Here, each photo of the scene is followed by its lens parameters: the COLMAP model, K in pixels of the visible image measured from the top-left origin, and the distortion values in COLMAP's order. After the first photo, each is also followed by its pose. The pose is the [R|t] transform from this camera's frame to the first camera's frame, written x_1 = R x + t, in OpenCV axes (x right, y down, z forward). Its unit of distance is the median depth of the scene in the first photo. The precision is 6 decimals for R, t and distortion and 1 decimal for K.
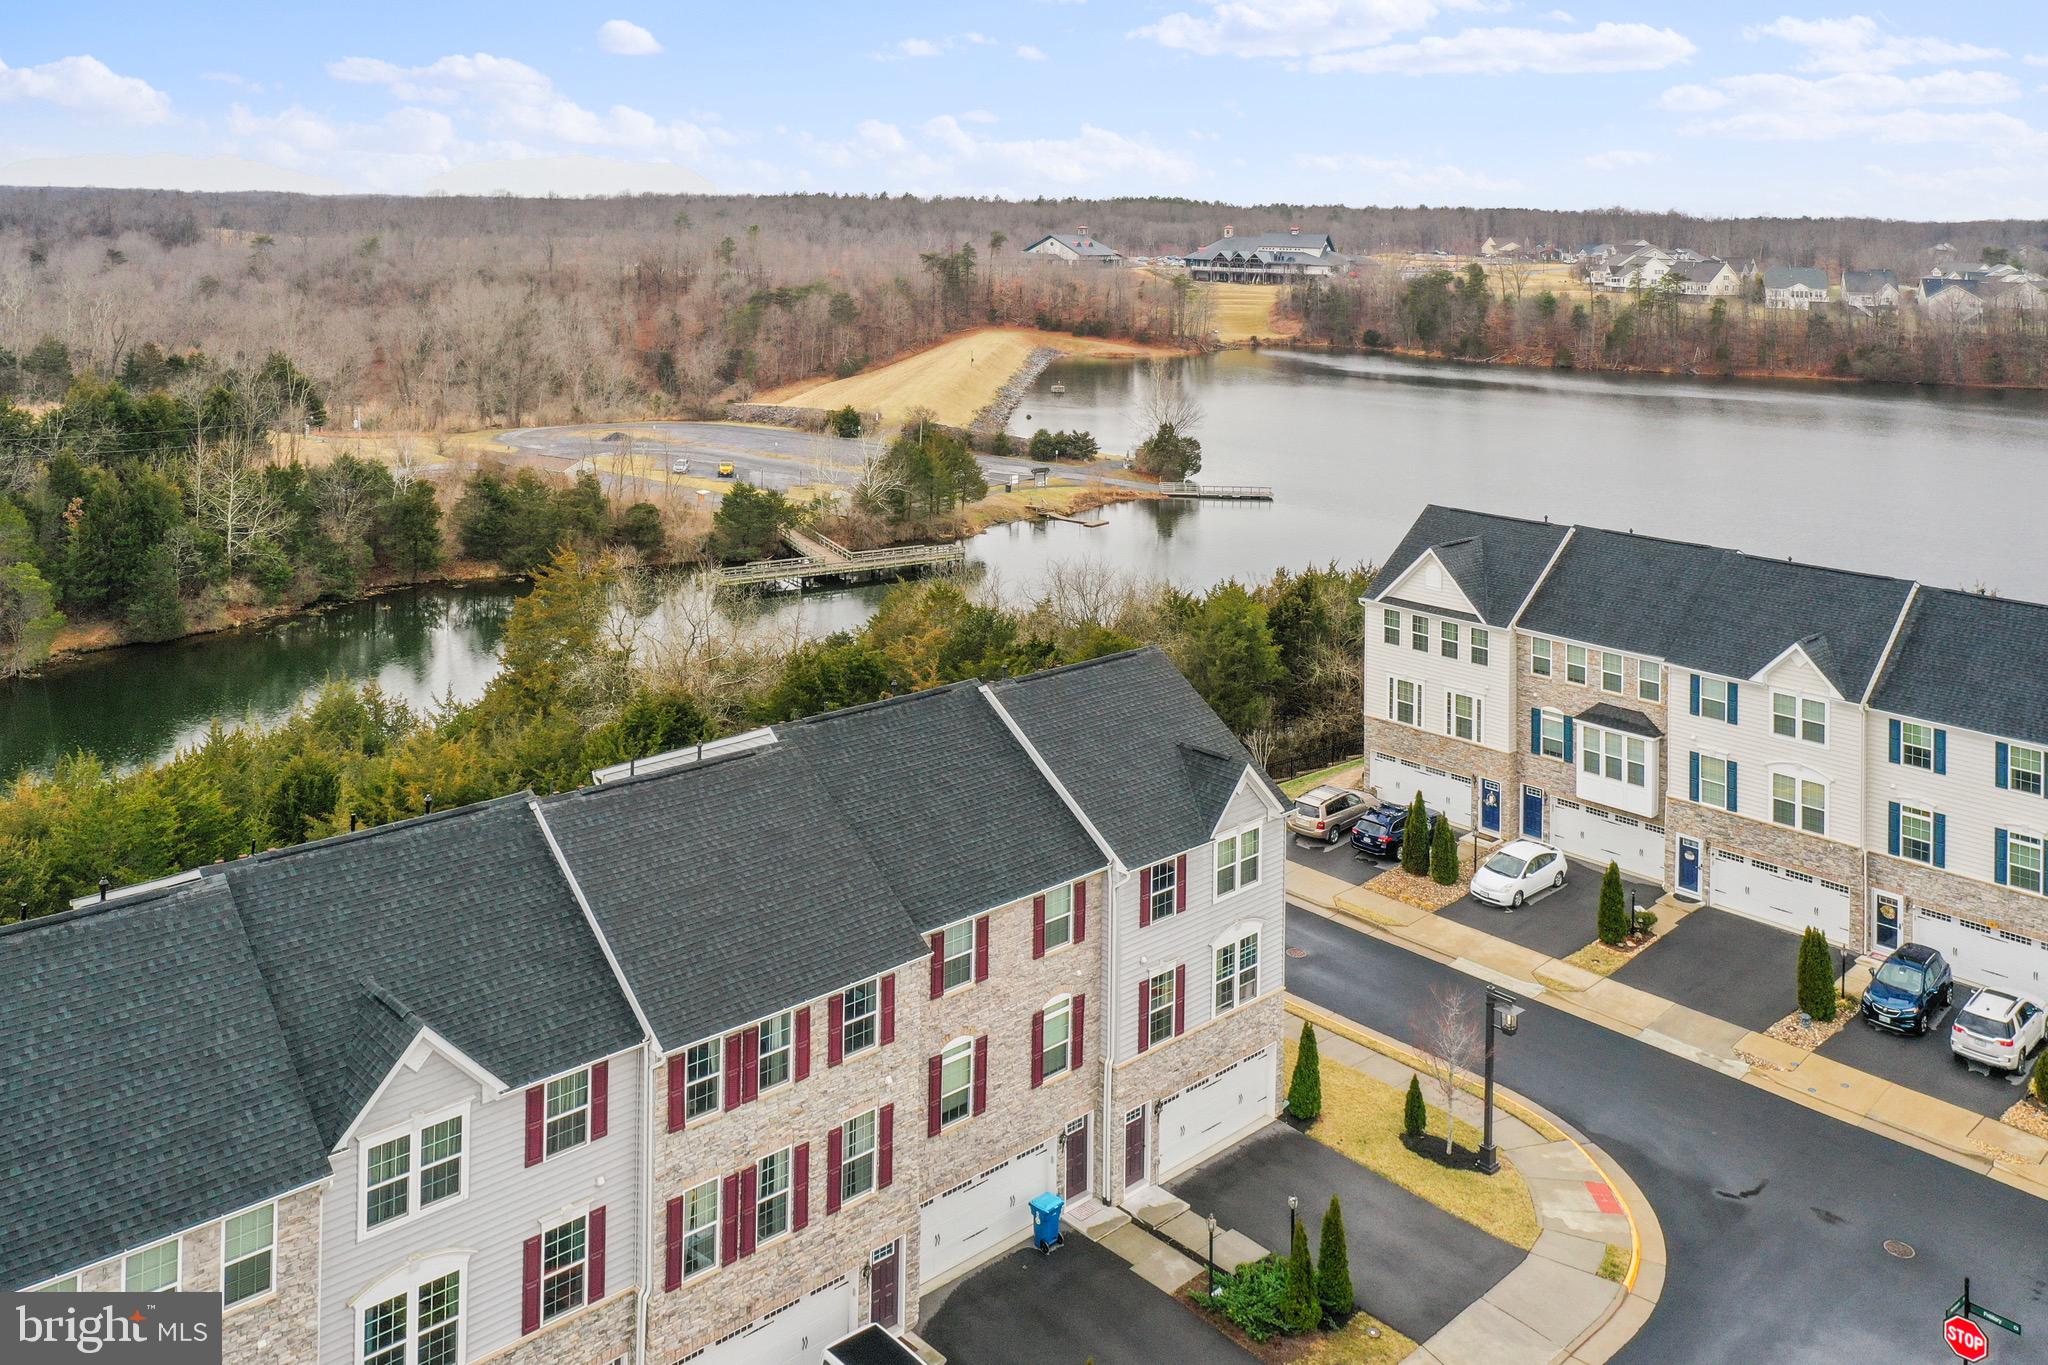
lens RADIAL K [[1714.4, 0, 988.6], [0, 1714.4, 200.5], [0, 0, 1]] dist [-0.000232, -0.004993]
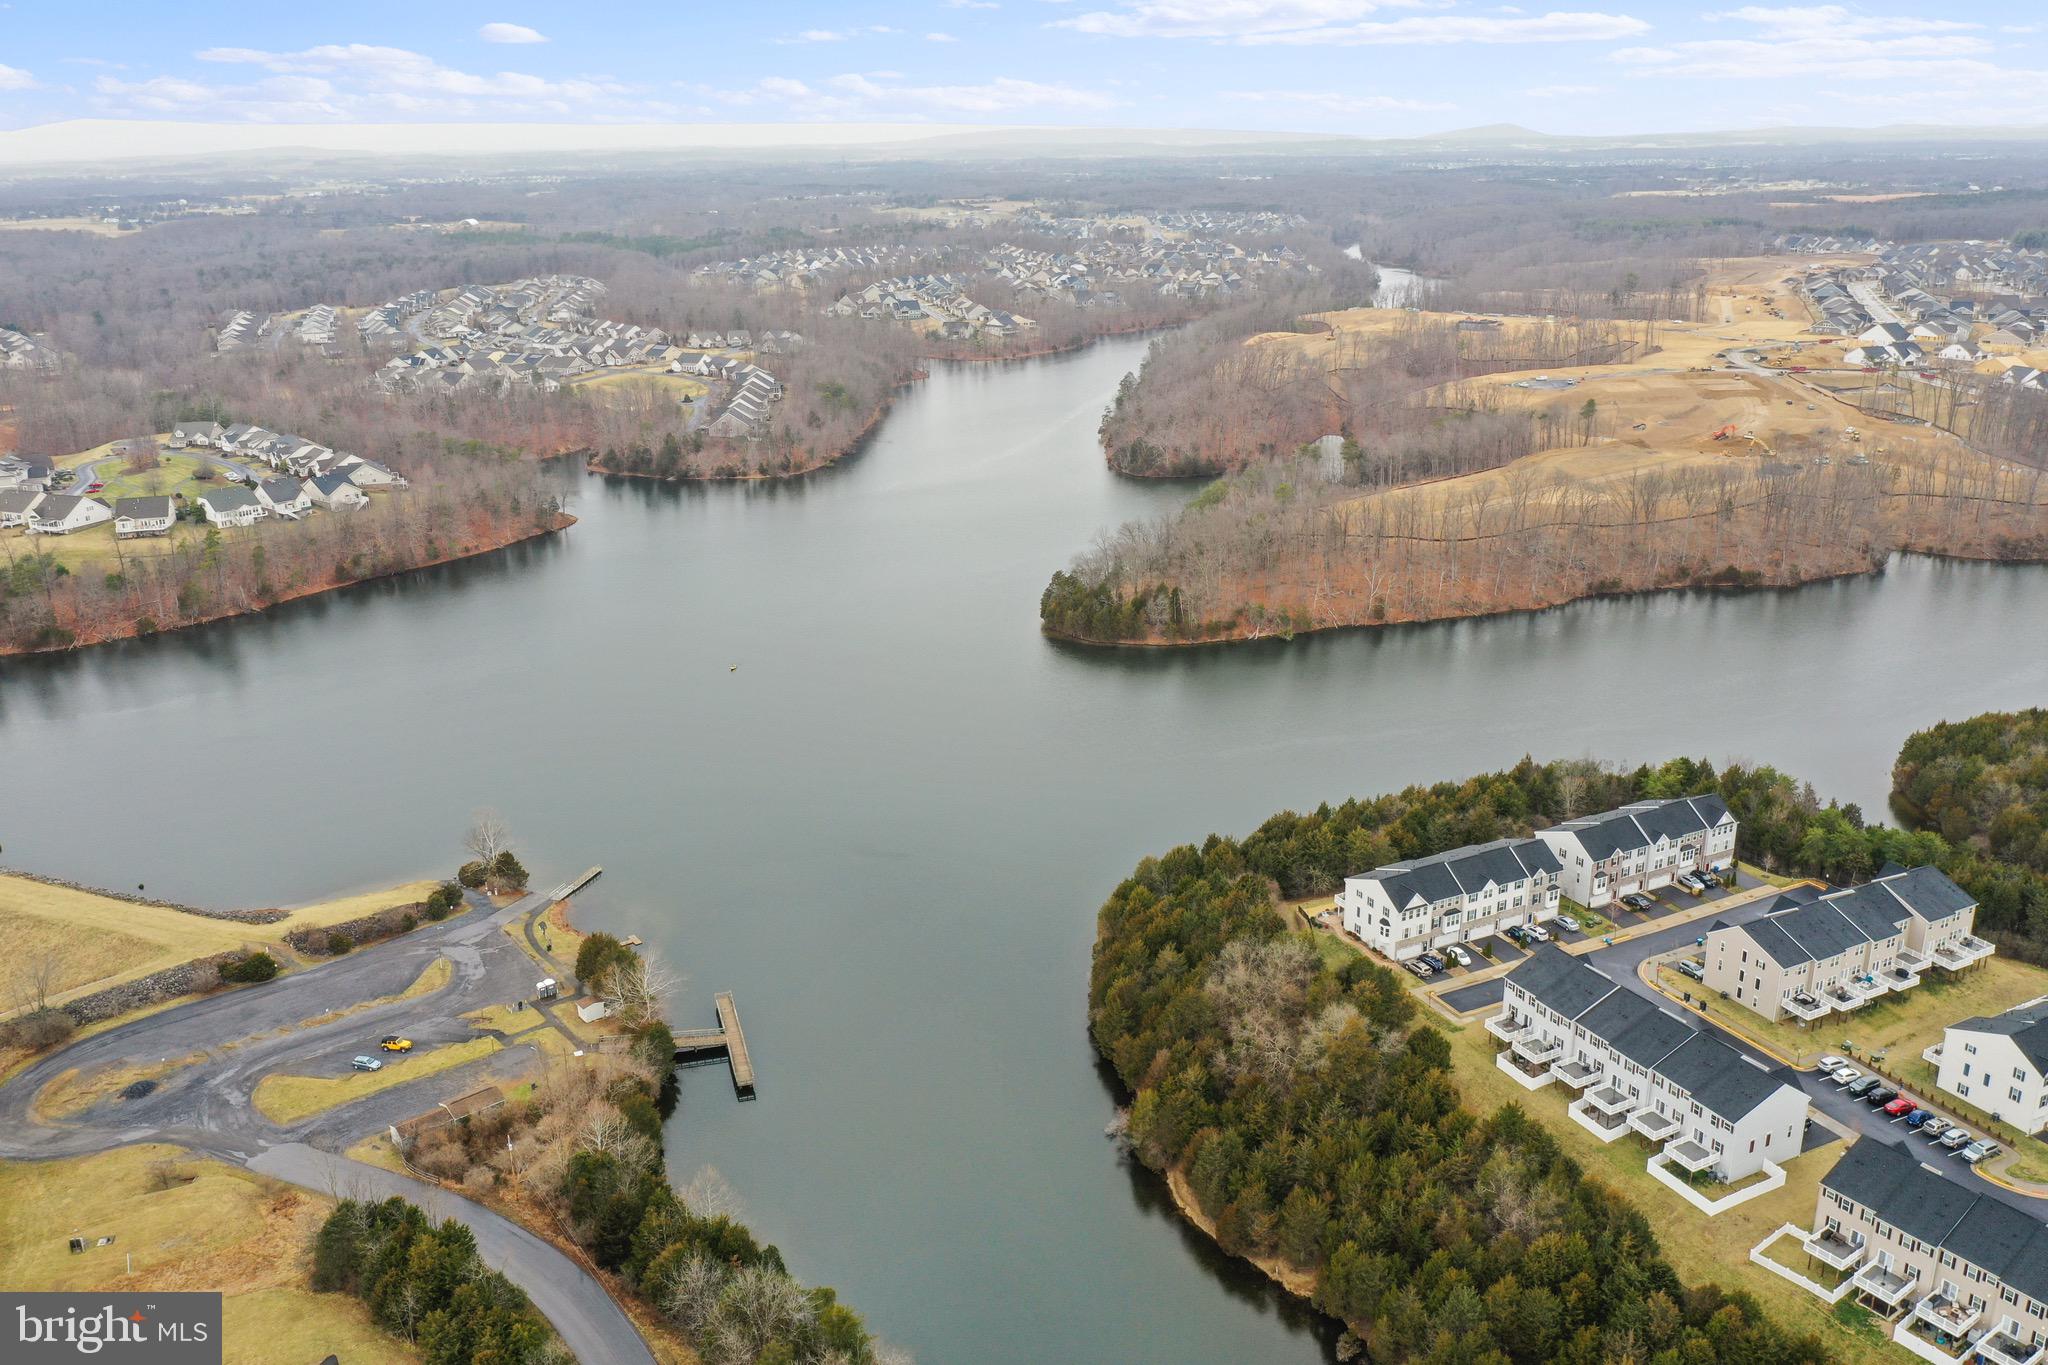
lens RADIAL K [[1628.6, 0, 1024.0], [0, 1628.6, 682.5], [0, 0, 1]] dist [-0.002929, -0.001716]
pose [[0.285670, -0.326973, 0.900822, -3.488855], [0.013708, 0.941292, 0.337316, -1.653188], [-0.958230, -0.084012, 0.273381, 1.022711]]
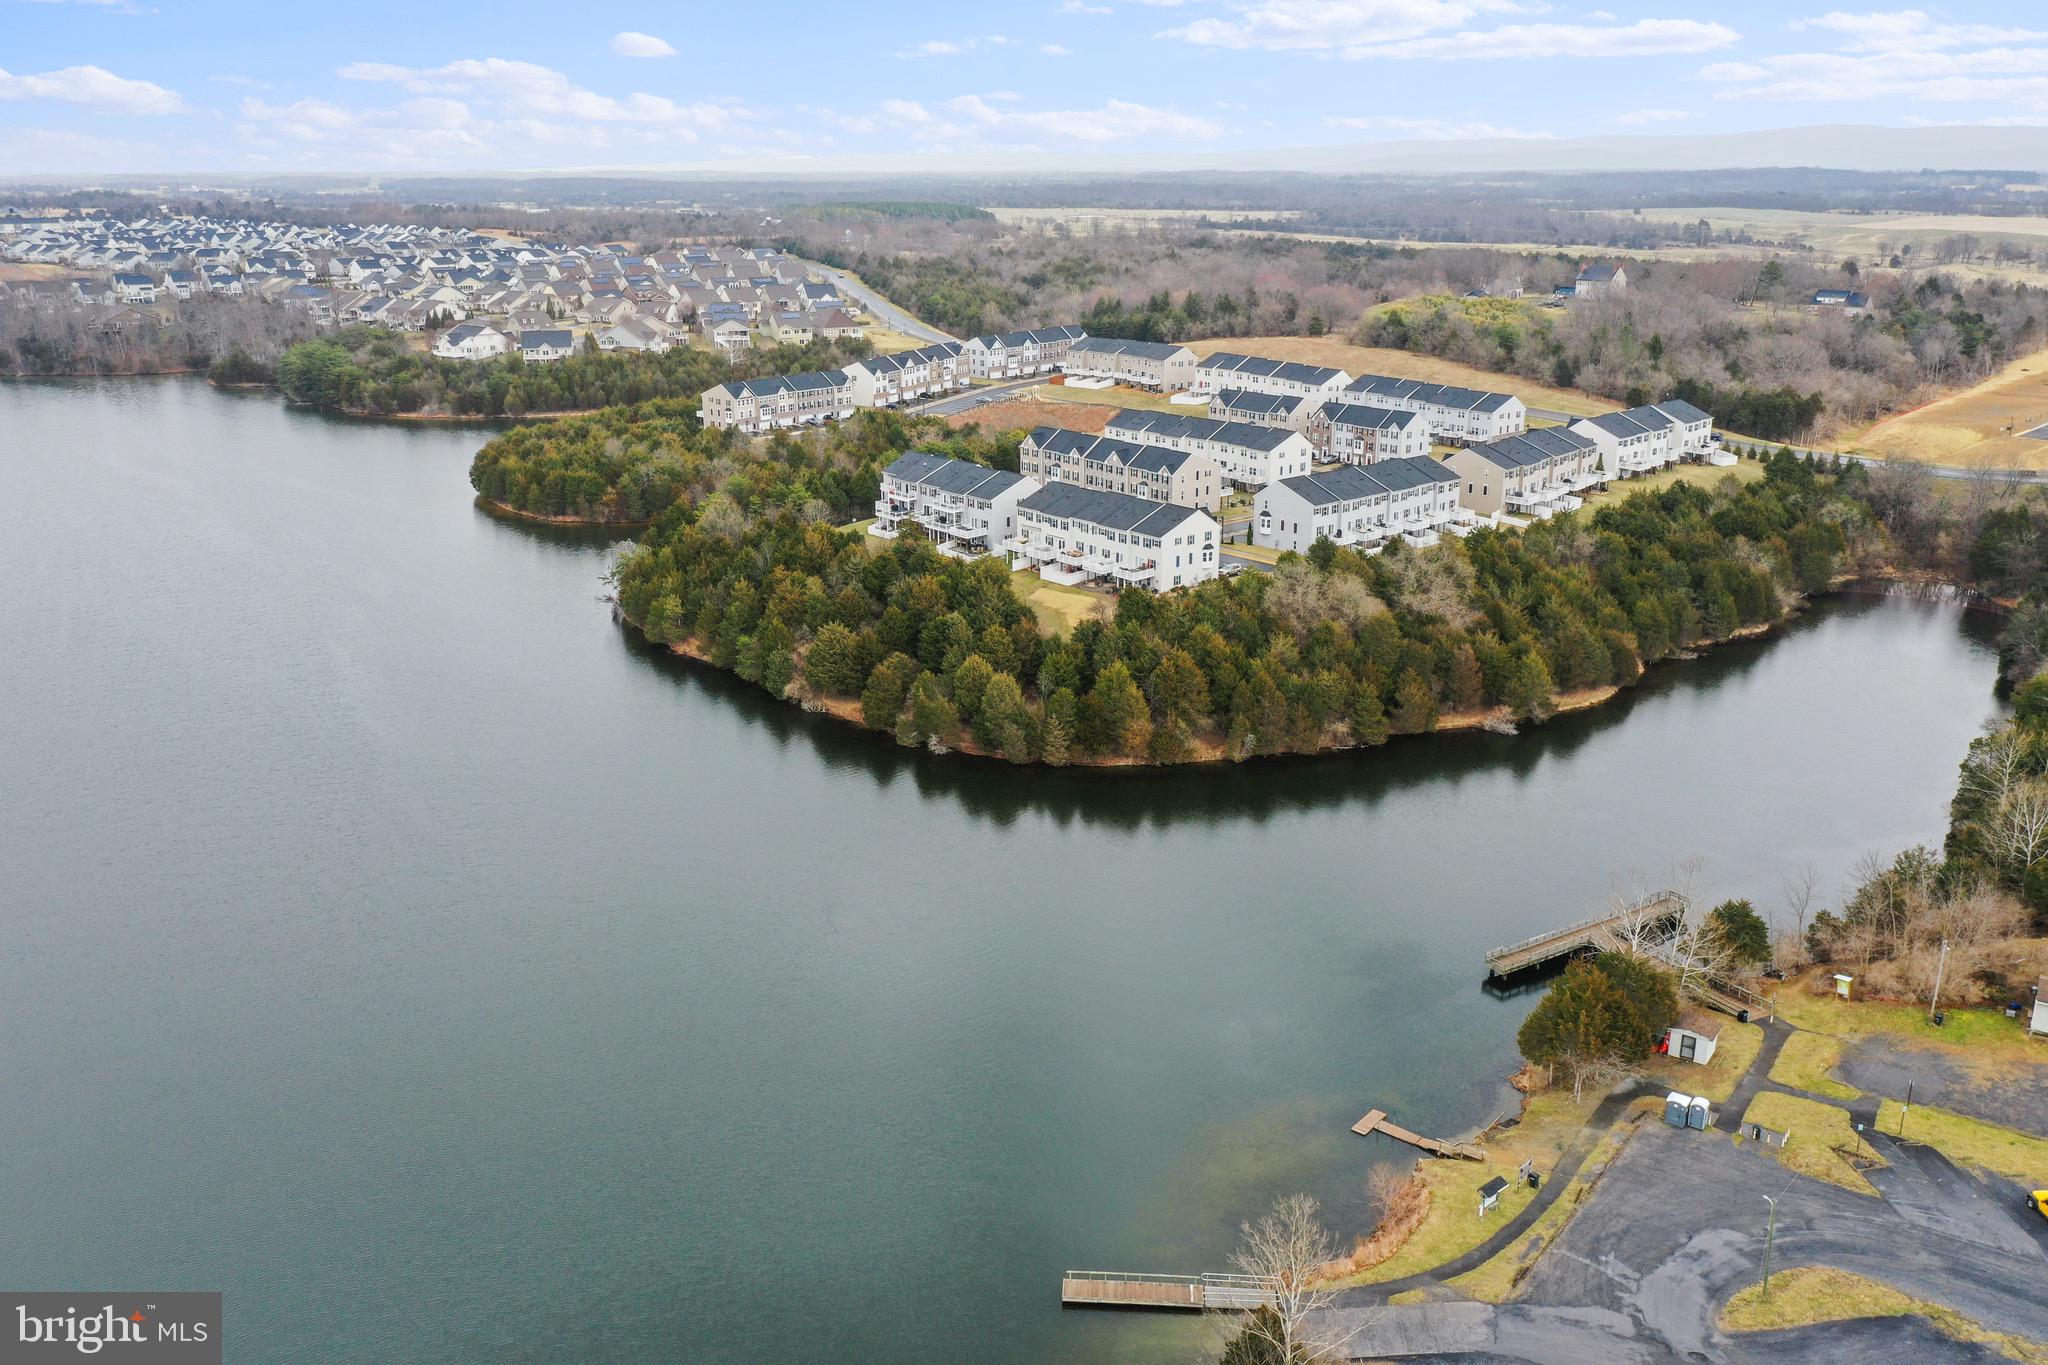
lens RADIAL K [[1606.0, 0, 1024.0], [0, 1606.0, 682.5], [0, 0, 1]] dist [0.000433, -0.000460]
pose [[-0.999139, -0.027483, 0.031074, 0.621453], [-0.017014, 0.954643, 0.297265, -0.548298], [-0.037834, 0.296481, -0.954289, 5.214784]]
